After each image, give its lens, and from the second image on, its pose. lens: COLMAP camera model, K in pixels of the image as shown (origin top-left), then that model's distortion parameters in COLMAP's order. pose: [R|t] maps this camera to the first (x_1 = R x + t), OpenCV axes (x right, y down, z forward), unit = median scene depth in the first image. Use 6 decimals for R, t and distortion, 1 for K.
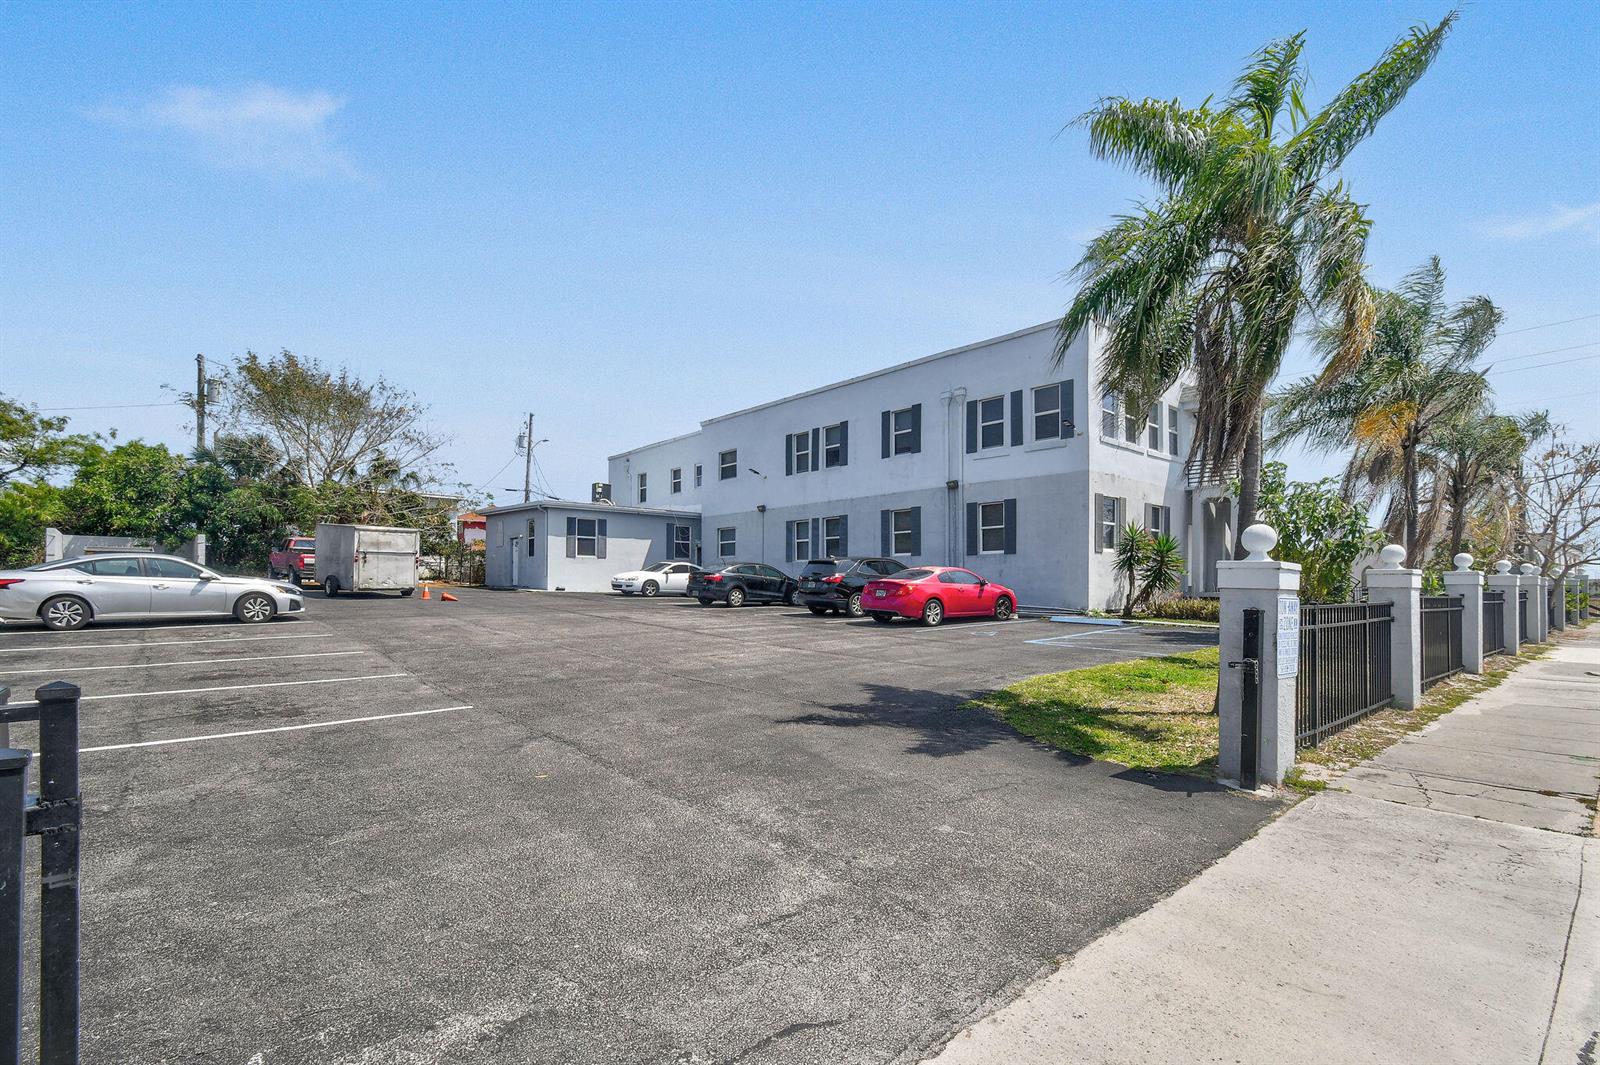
lens RADIAL K [[711.9, 0, 808.9], [0, 711.9, 576.4], [0, 0, 1]] dist [0.008755, -0.000181]
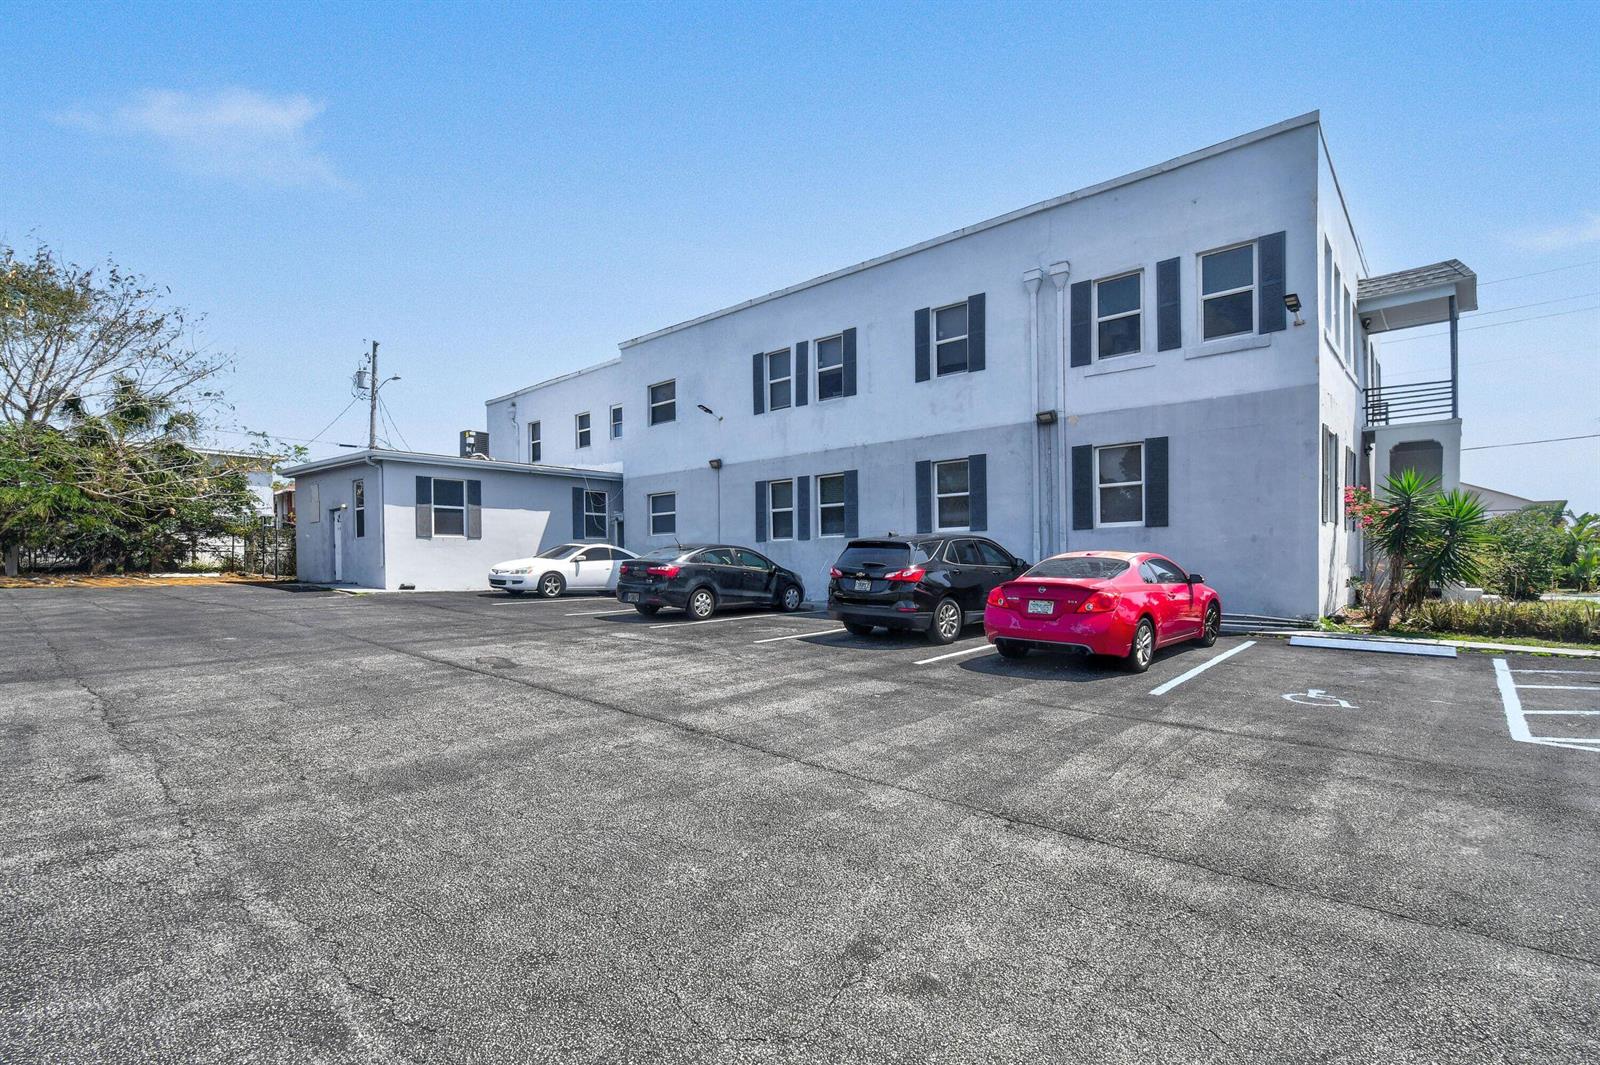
lens RADIAL K [[711.9, 0, 799.5], [0, 711.9, 562.4], [0, 0, 1]] dist [0.008755, -0.000181]
pose [[0.992088, -0.014484, 0.124710, -0.078905], [0.012644, 0.999799, 0.015533, -0.010721], [-0.124910, -0.013834, 0.992072, 0.327866]]
